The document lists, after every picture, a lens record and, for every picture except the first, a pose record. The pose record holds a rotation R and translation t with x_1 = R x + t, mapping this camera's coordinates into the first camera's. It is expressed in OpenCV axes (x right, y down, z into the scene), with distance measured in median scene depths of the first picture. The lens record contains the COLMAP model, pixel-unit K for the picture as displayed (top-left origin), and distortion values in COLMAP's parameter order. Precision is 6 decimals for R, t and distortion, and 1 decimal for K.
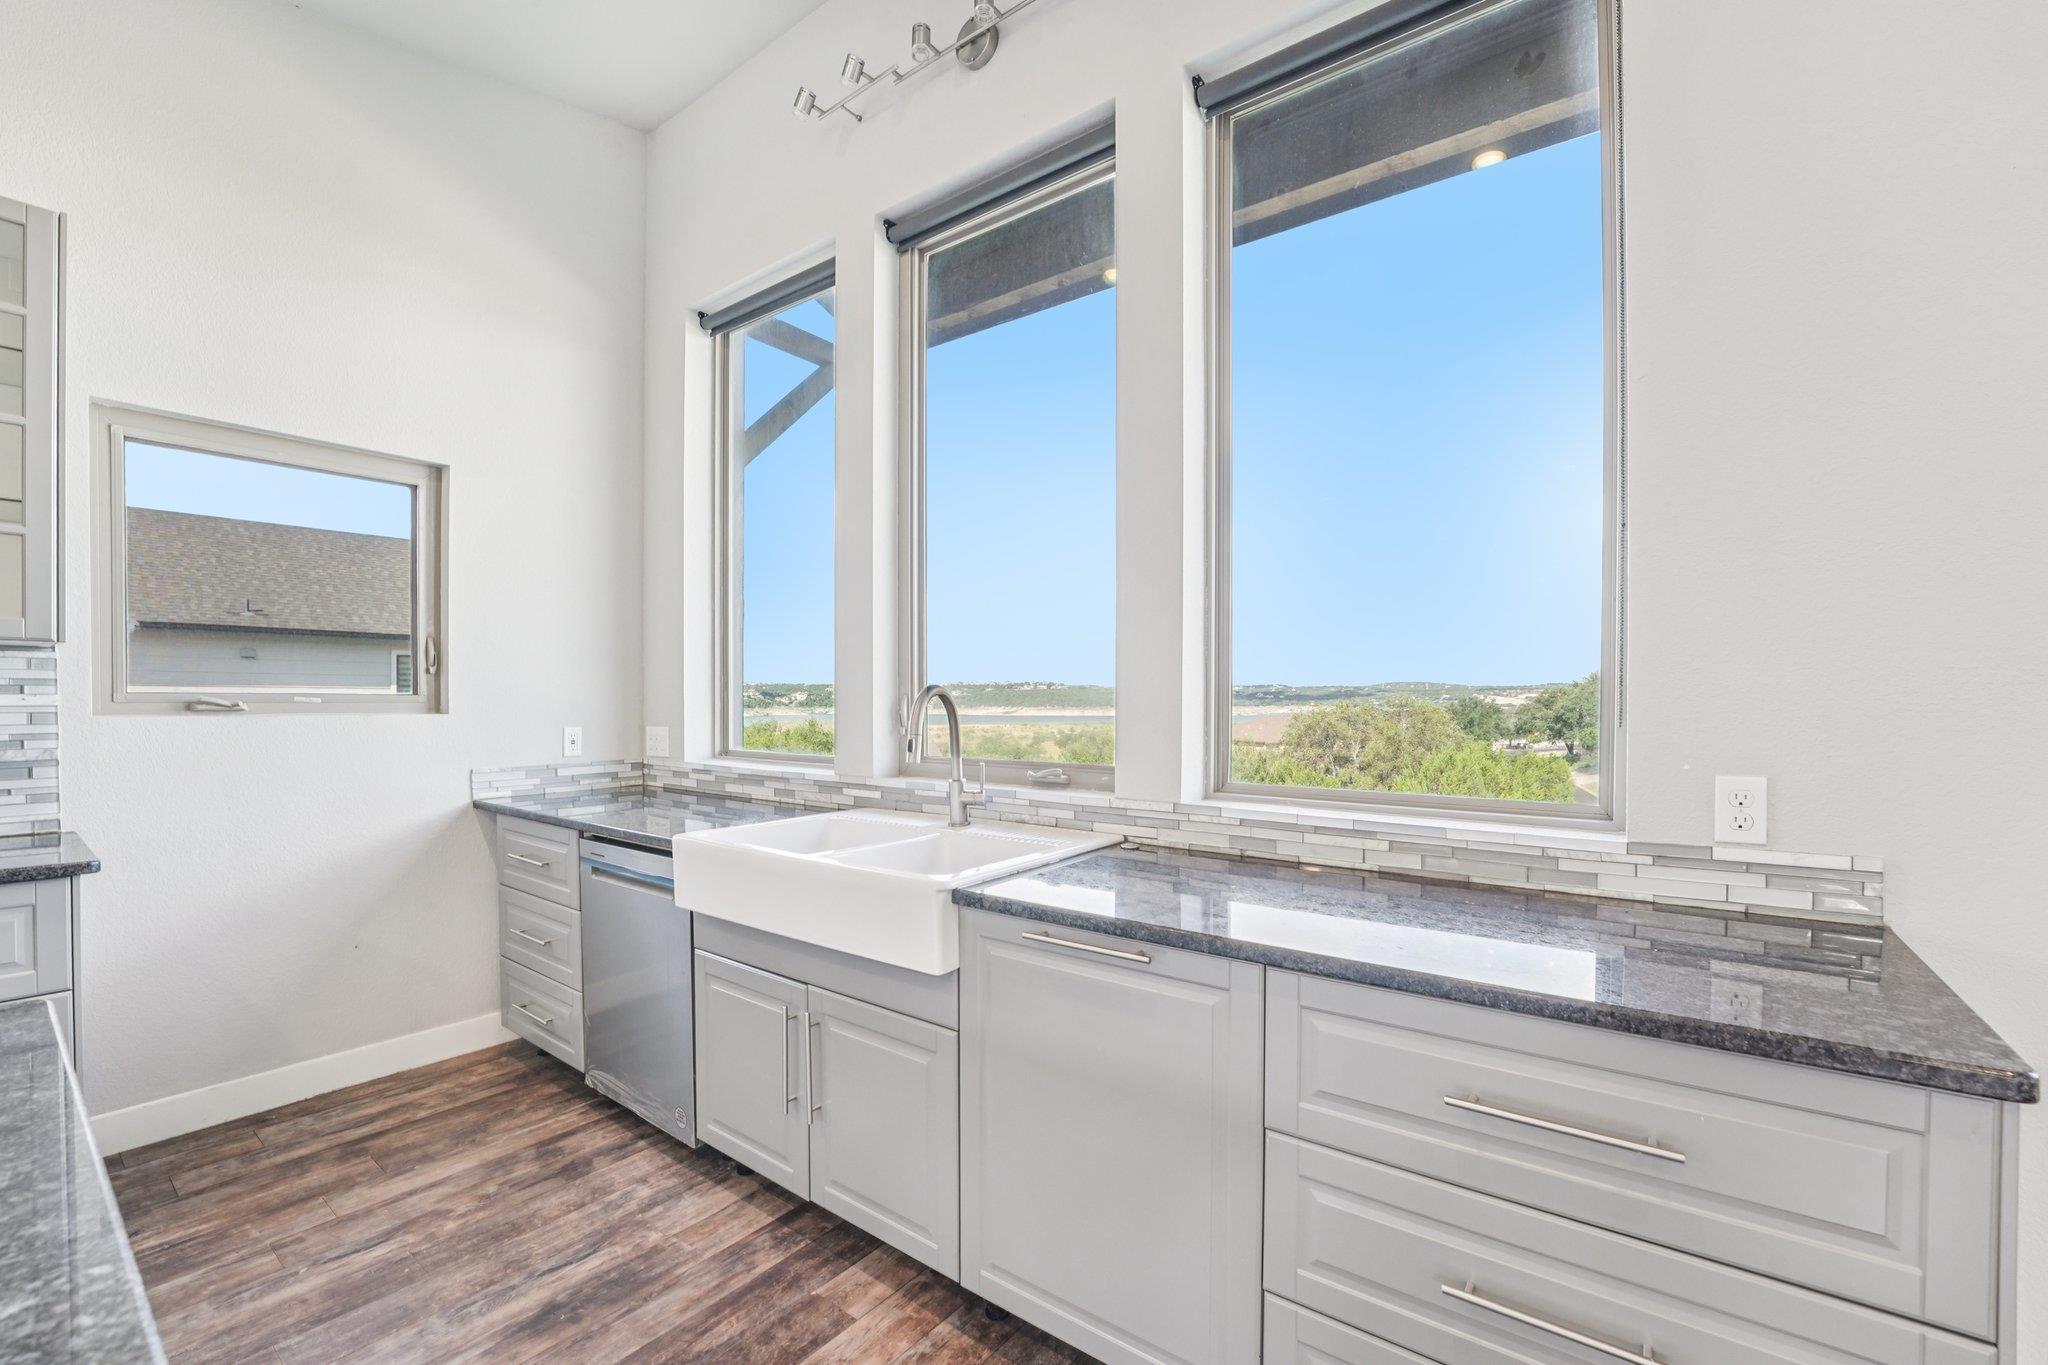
lens RADIAL K [[849.8, 0, 1018.4], [0, 849.8, 709.7], [0, 0, 1]] dist [-0.034570, 0.005973]
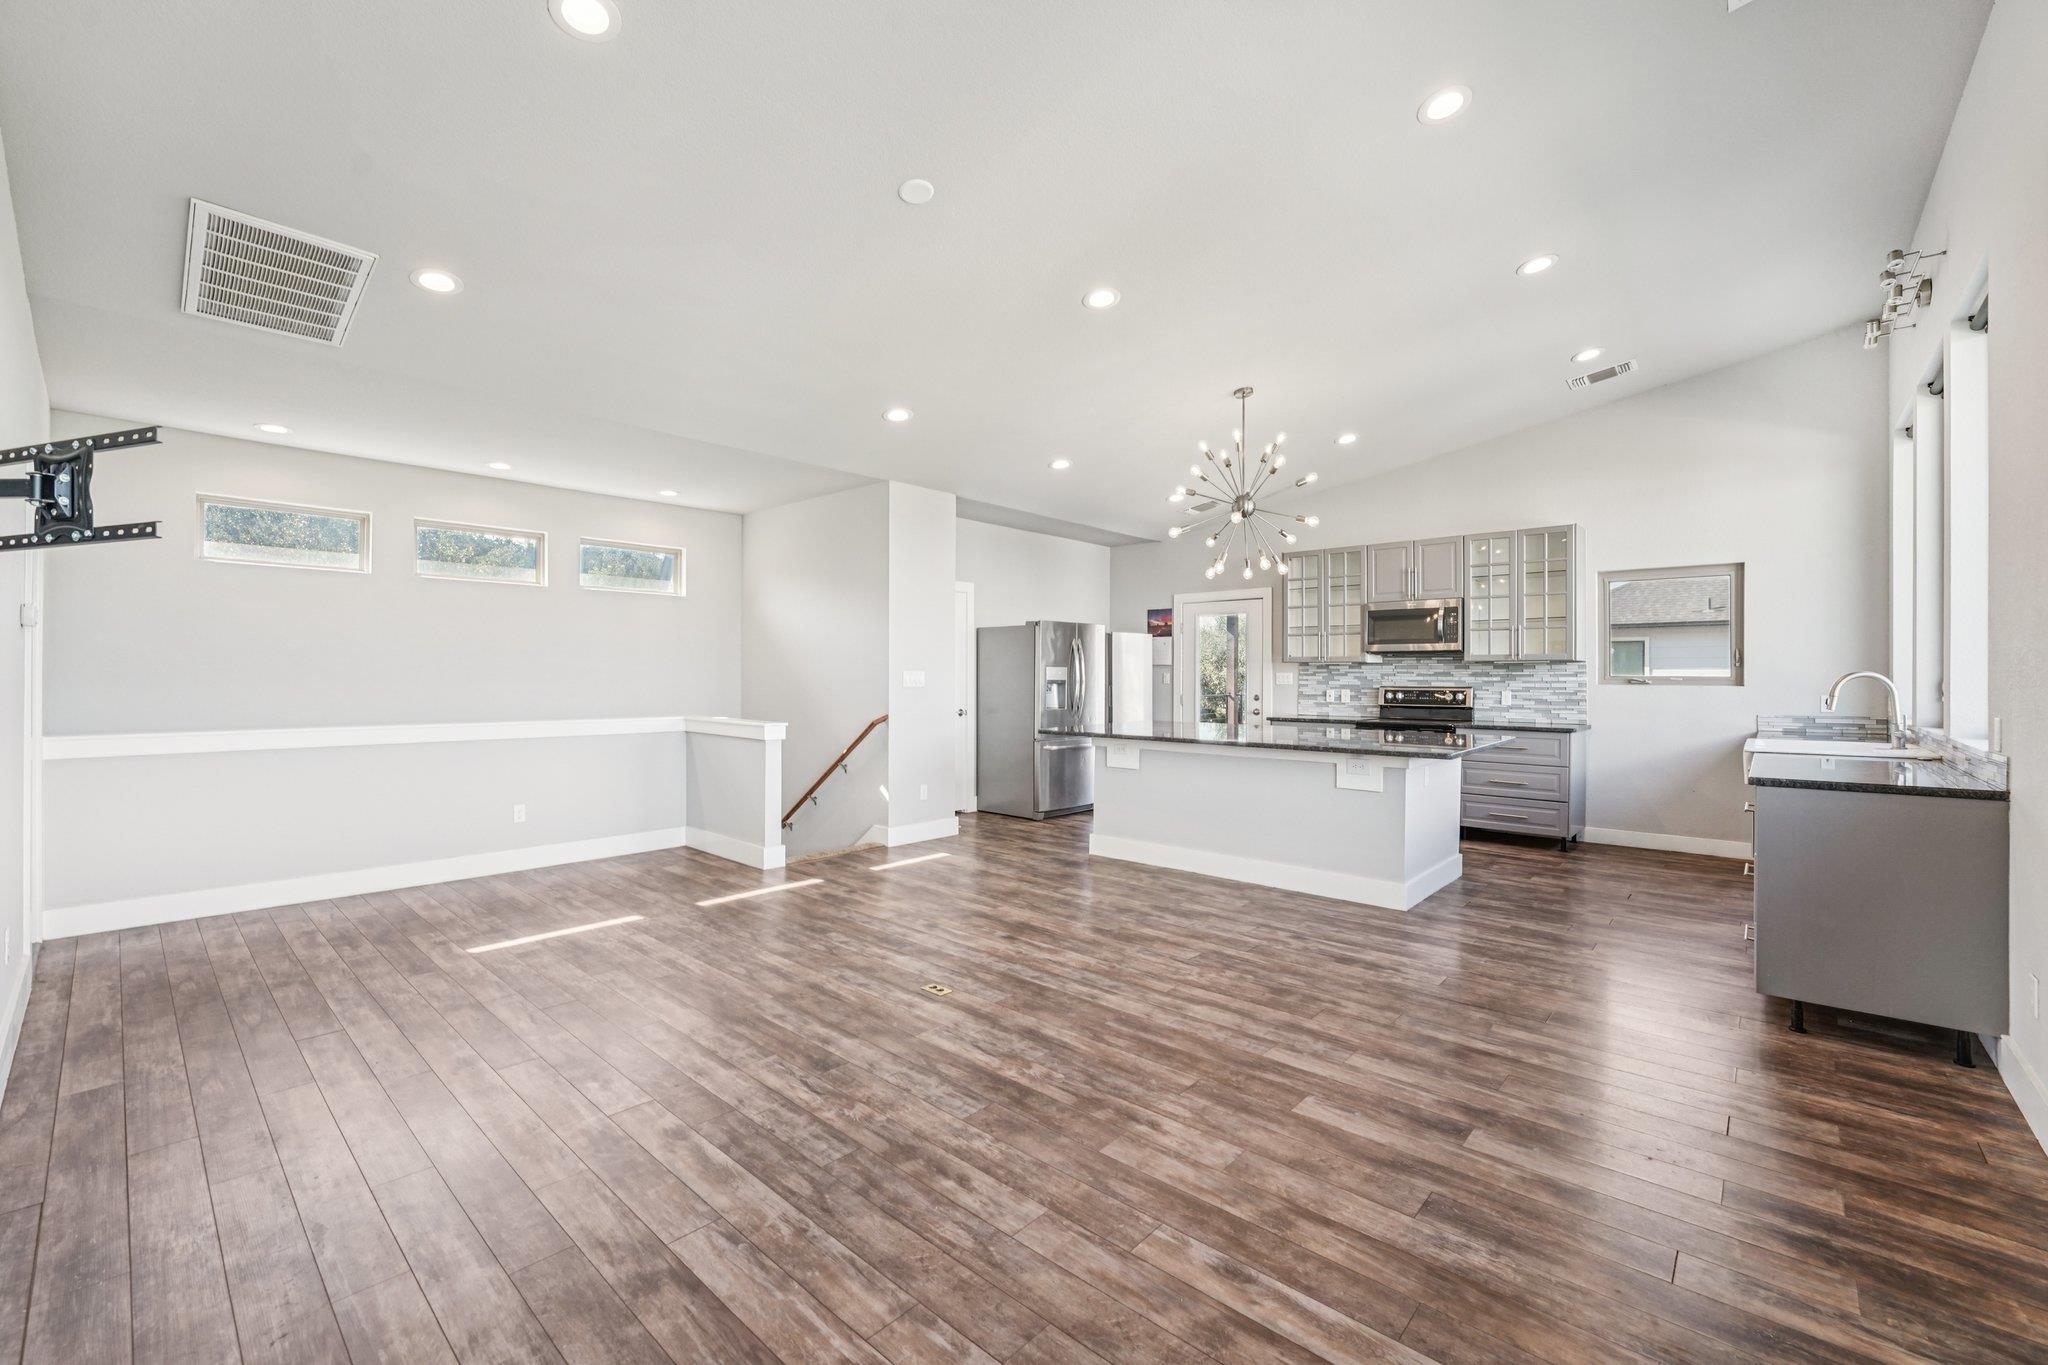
lens RADIAL K [[840.4, 0, 1008.3], [0, 840.4, 680.8], [0, 0, 1]] dist [-0.022618, 0.000171]
pose [[-0.095601, 0.003719, -0.995413, 1.748197], [-0.013511, 0.999896, 0.005034, 0.007098], [0.995328, 0.013931, -0.095541, -0.676512]]
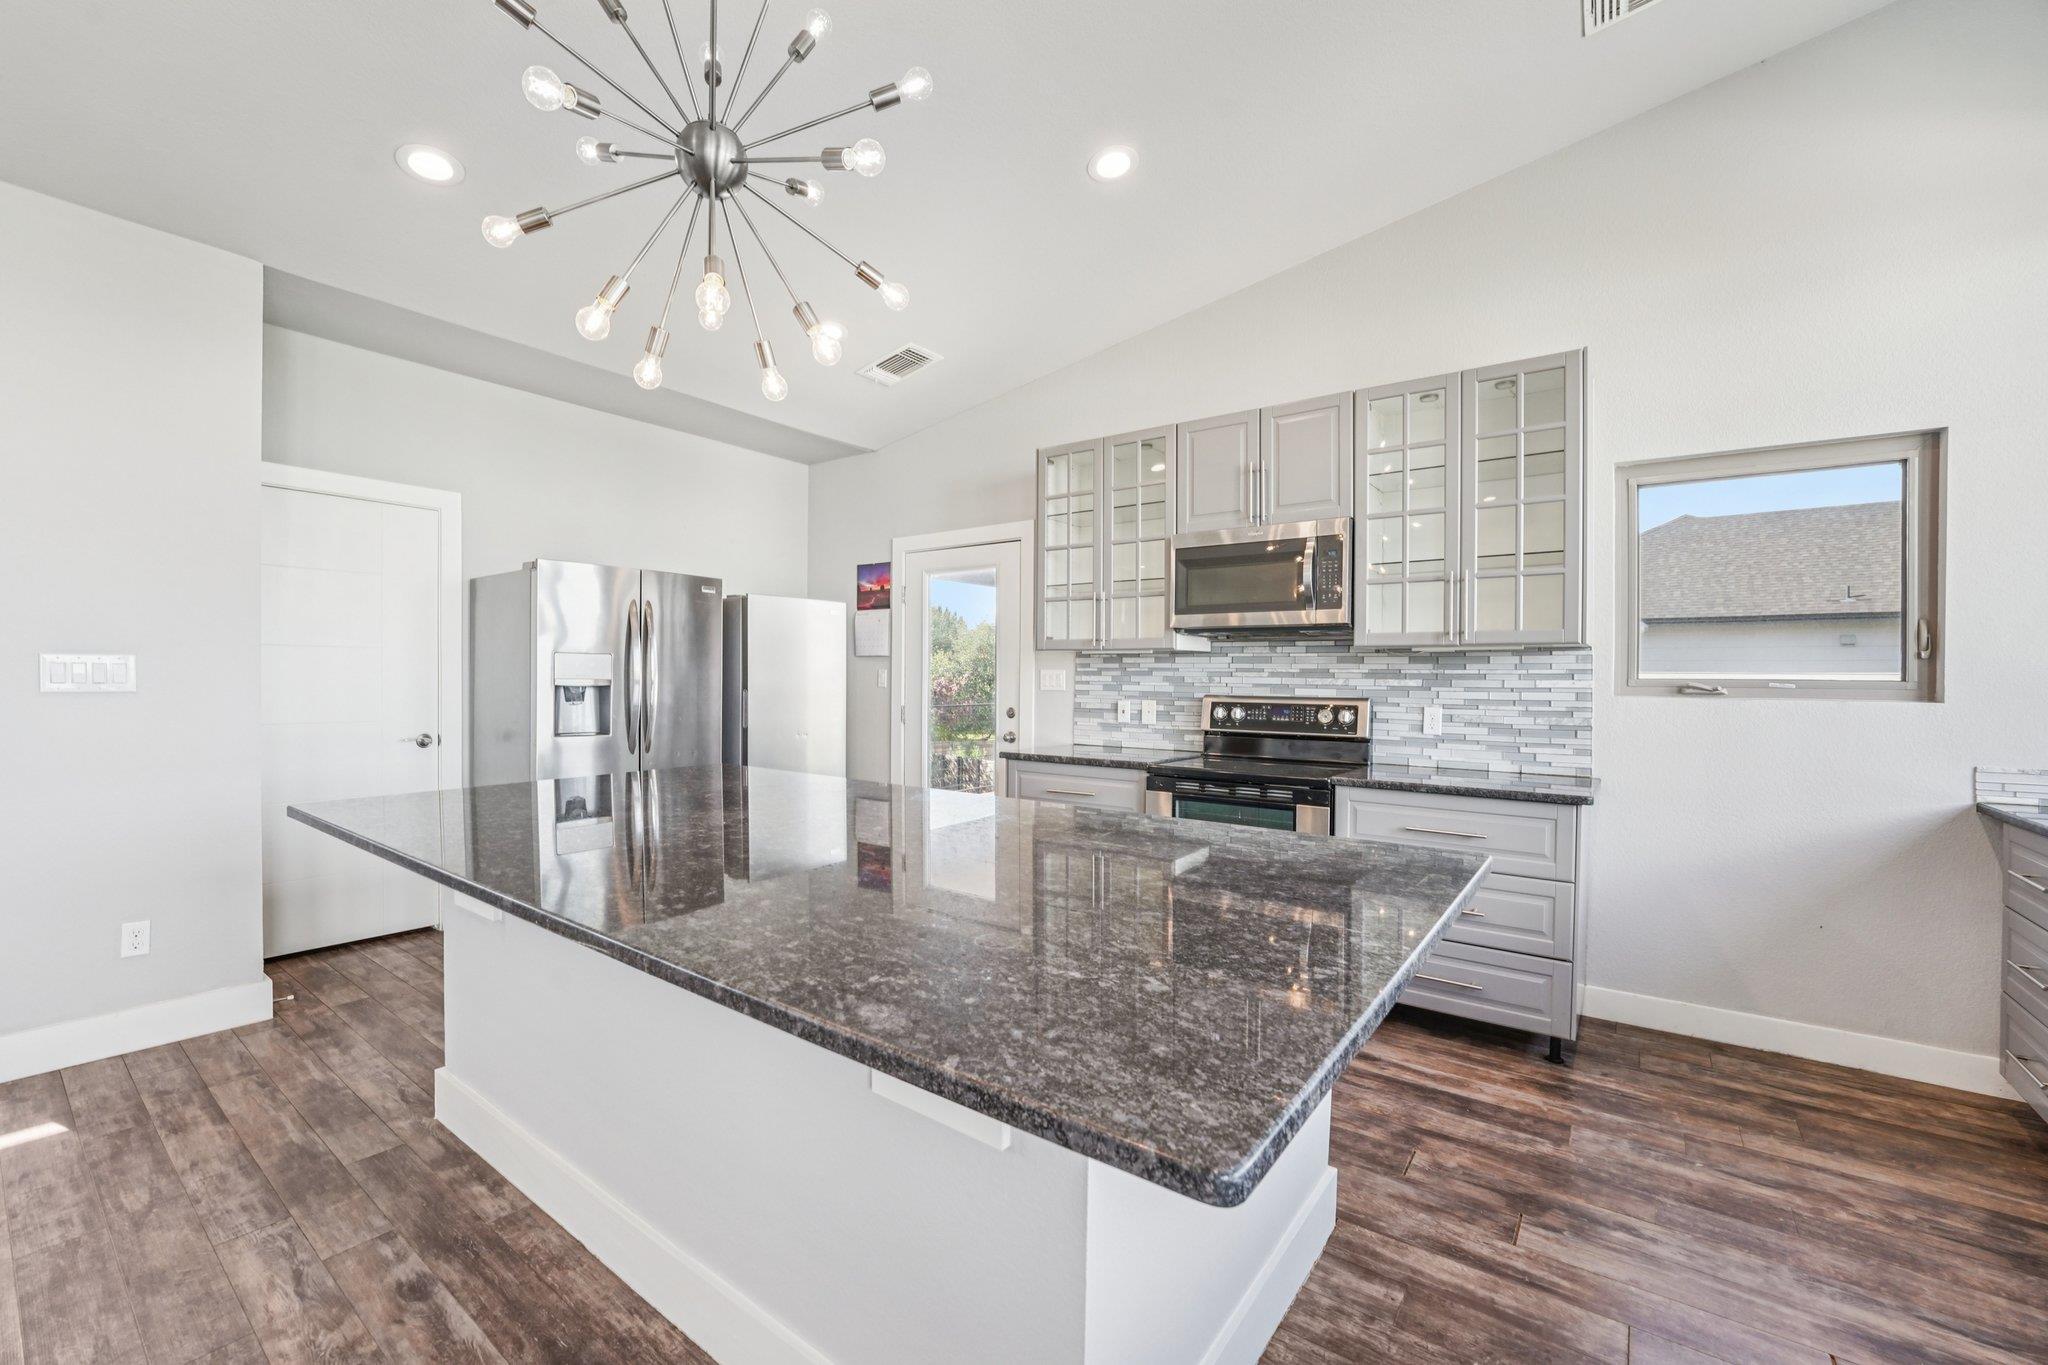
lens RADIAL K [[840.4, 0, 1008.3], [0, 840.4, 680.8], [0, 0, 1]] dist [-0.022618, 0.000171]
pose [[0.004484, 0.001304, -0.999989, 0.231711], [-0.021542, 0.999767, 0.001207, 0.002424], [0.999758, 0.021536, 0.004511, -0.014292]]
